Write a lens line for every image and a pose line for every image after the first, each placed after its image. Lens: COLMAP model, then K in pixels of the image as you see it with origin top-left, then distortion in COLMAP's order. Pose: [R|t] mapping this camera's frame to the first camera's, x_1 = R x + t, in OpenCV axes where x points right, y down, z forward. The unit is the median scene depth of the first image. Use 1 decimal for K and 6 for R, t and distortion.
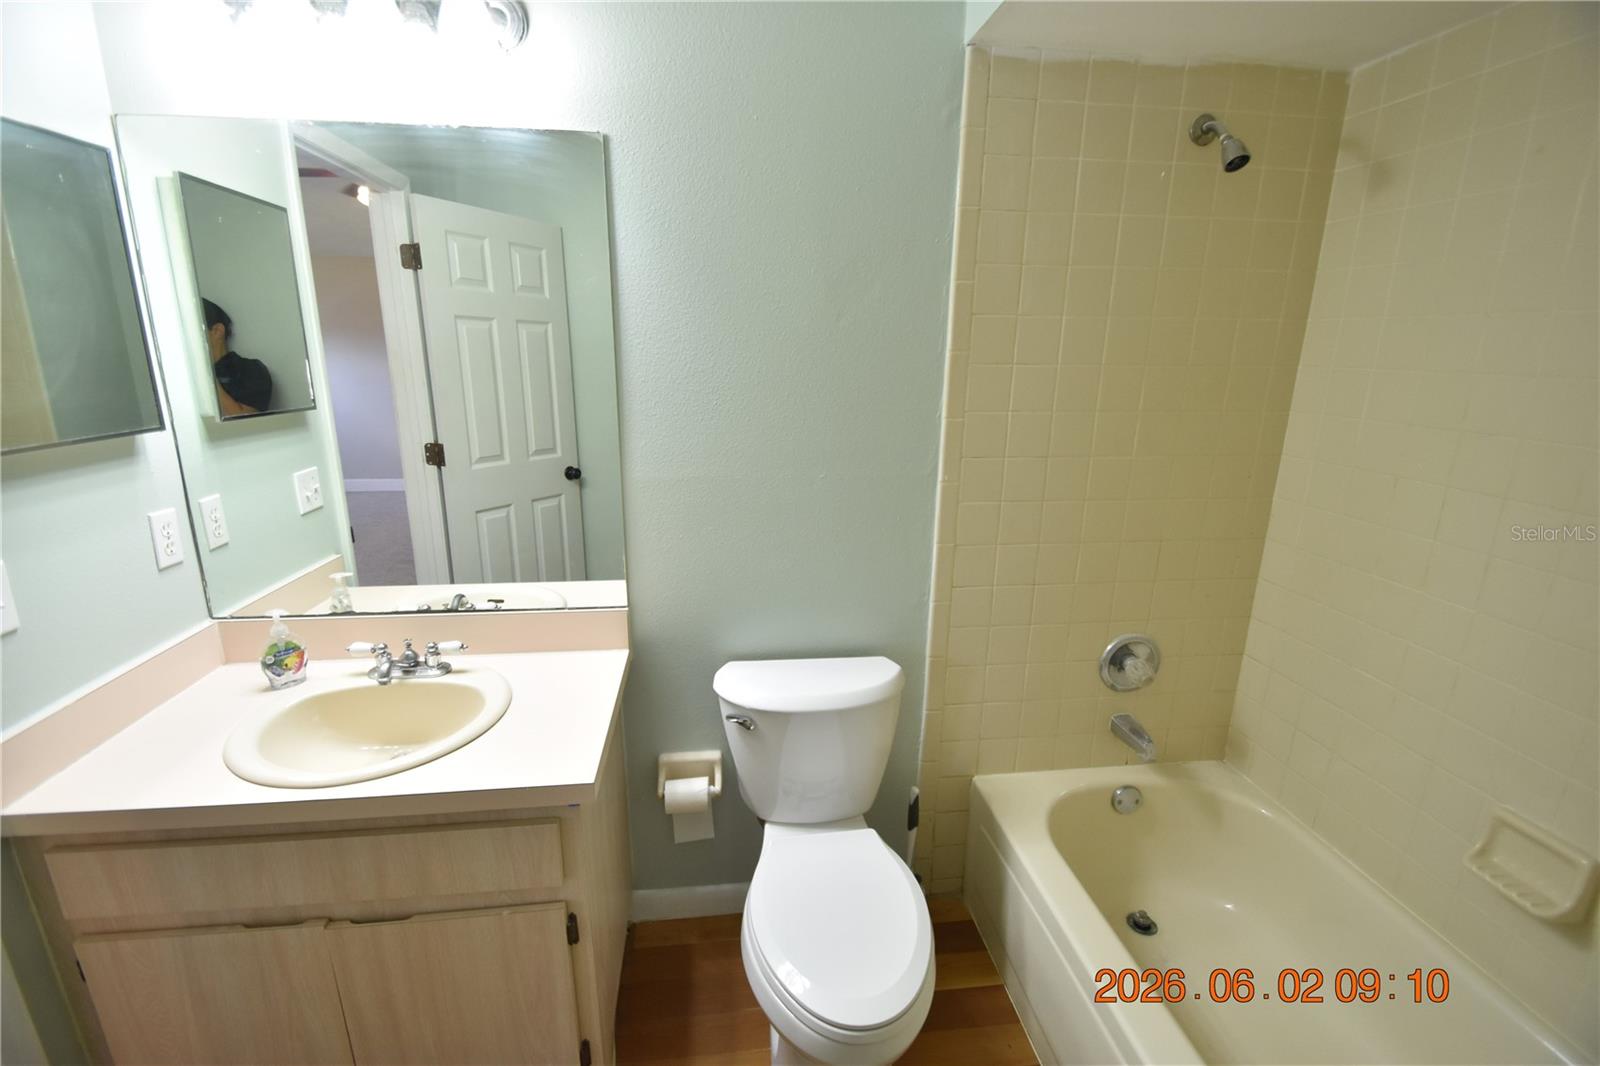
lens RADIAL K [[702.6, 0, 798.4], [0, 702.6, 535.8], [0, 0, 1]] dist [0.011915, -0.014032]
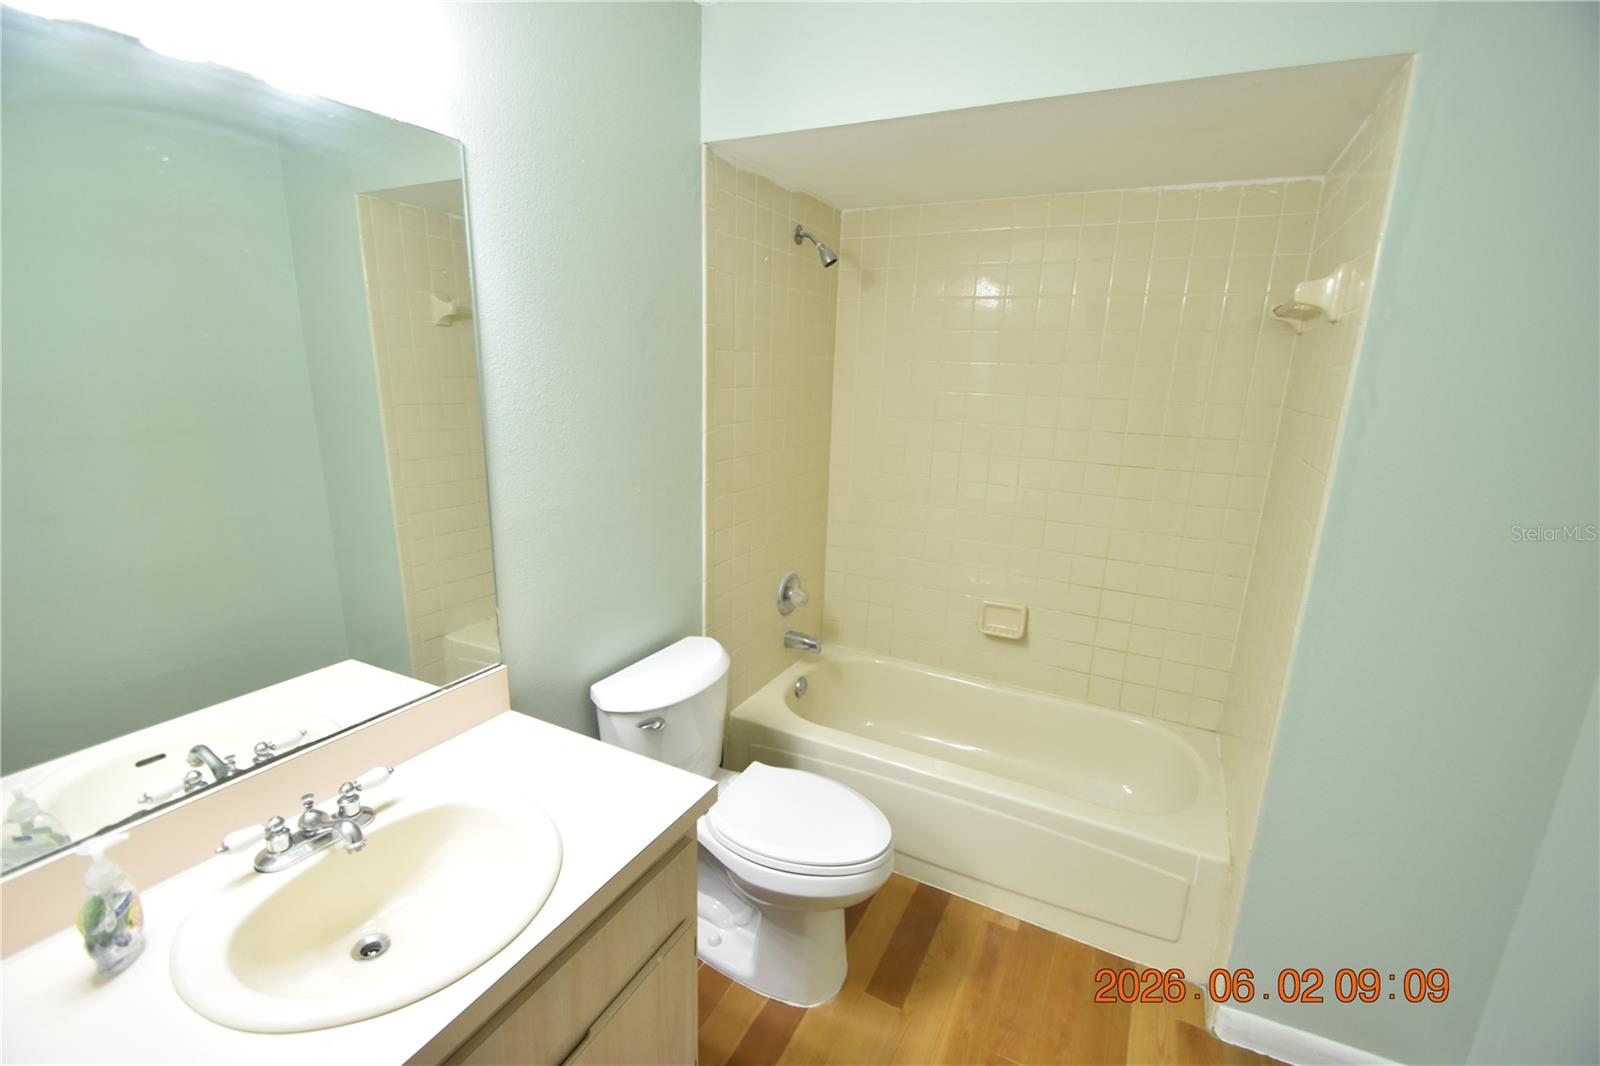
lens RADIAL K [[702.6, 0, 809.7], [0, 702.6, 533.4], [0, 0, 1]] dist [0.011915, -0.014032]
pose [[0.554061, -0.185173, 0.811620, -0.789600], [0.185221, 0.977930, 0.096673, -0.084114], [-0.811609, 0.096766, 0.576131, 0.162373]]
